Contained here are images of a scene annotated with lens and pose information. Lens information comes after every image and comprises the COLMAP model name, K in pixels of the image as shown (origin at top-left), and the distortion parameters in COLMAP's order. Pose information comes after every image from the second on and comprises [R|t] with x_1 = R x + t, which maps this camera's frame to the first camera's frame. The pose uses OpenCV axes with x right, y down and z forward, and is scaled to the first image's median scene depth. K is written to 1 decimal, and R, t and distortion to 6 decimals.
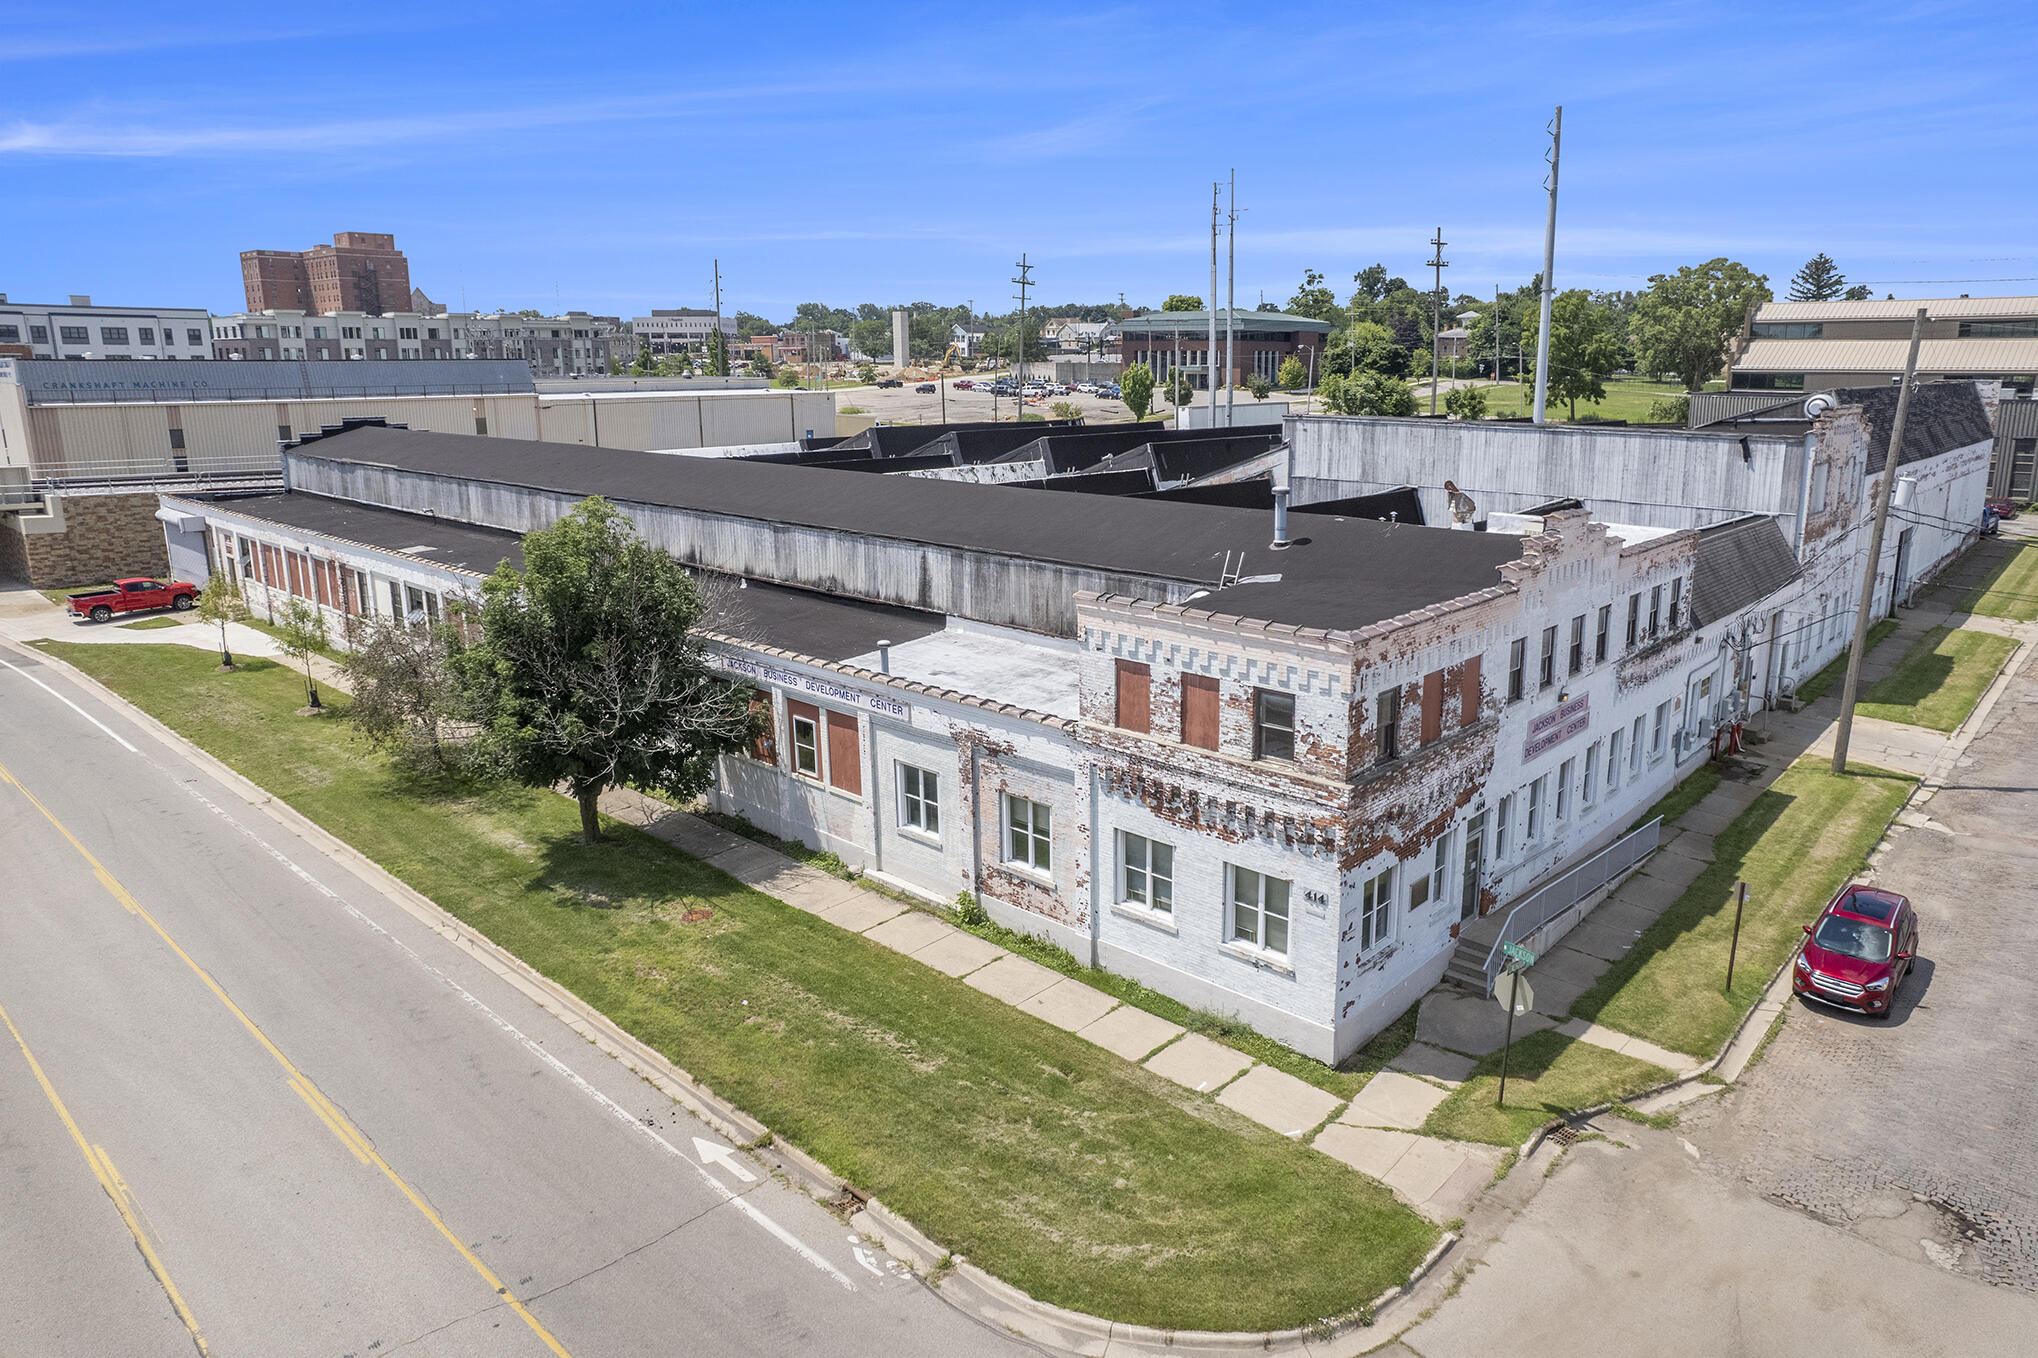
lens RADIAL K [[1295.8, 0, 1065.6], [0, 1295.8, 666.9], [0, 0, 1]] dist [-0.086588, 0.091102]
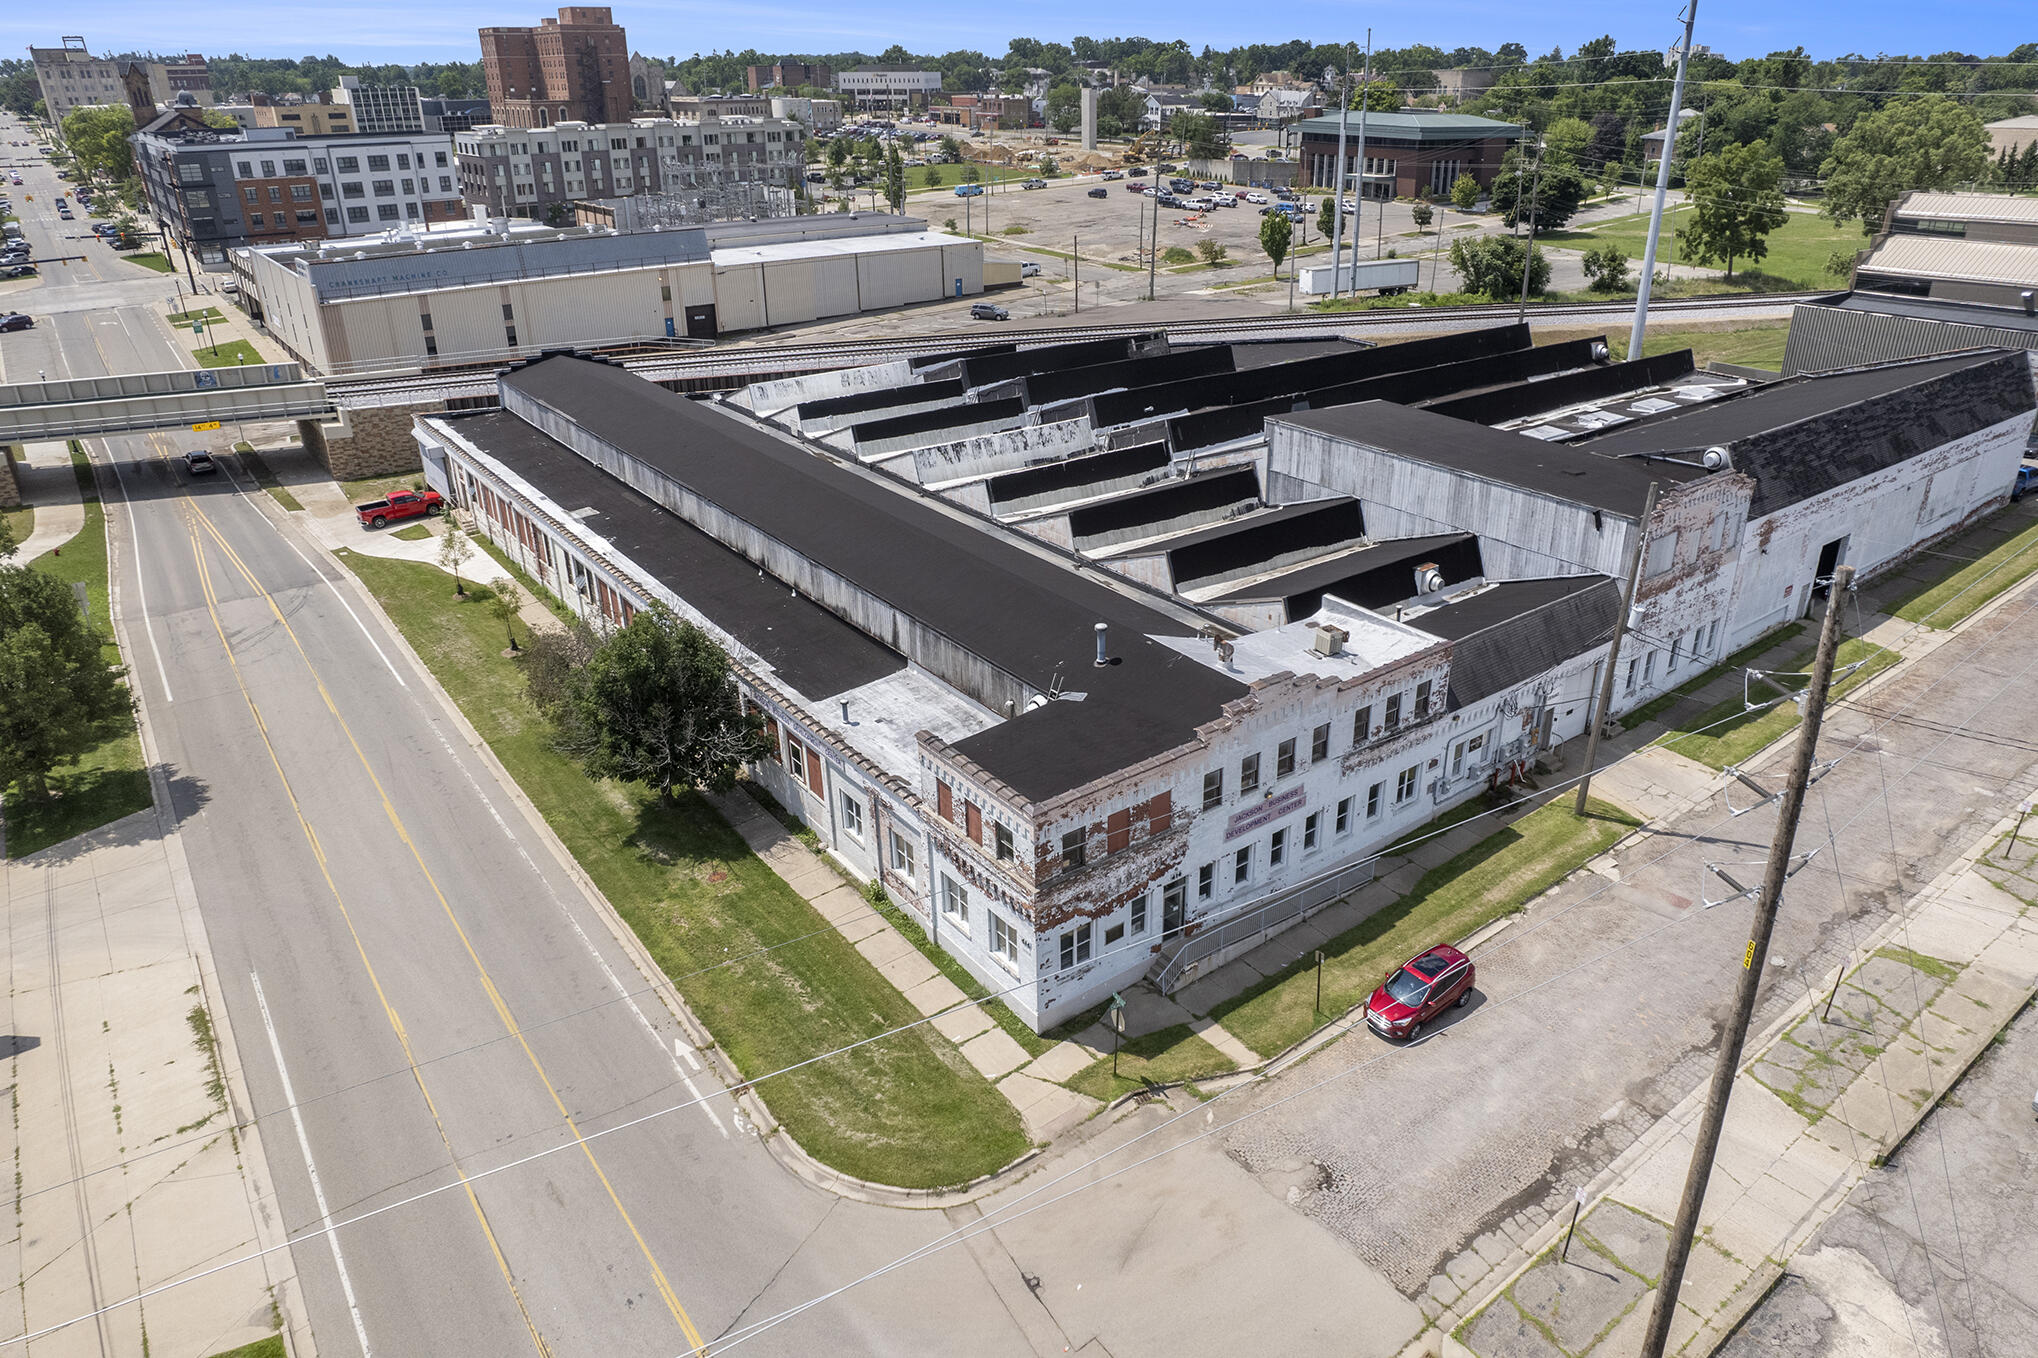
lens RADIAL K [[1277.3, 0, 1048.9], [0, 1277.3, 719.0], [0, 0, 1]] dist [-0.047358, 0.003556]
pose [[0.982800, 0.075650, -0.168468, 0.399585], [-0.033717, 0.970417, 0.239067, -0.418884], [0.181570, -0.229275, 0.956277, -0.434124]]
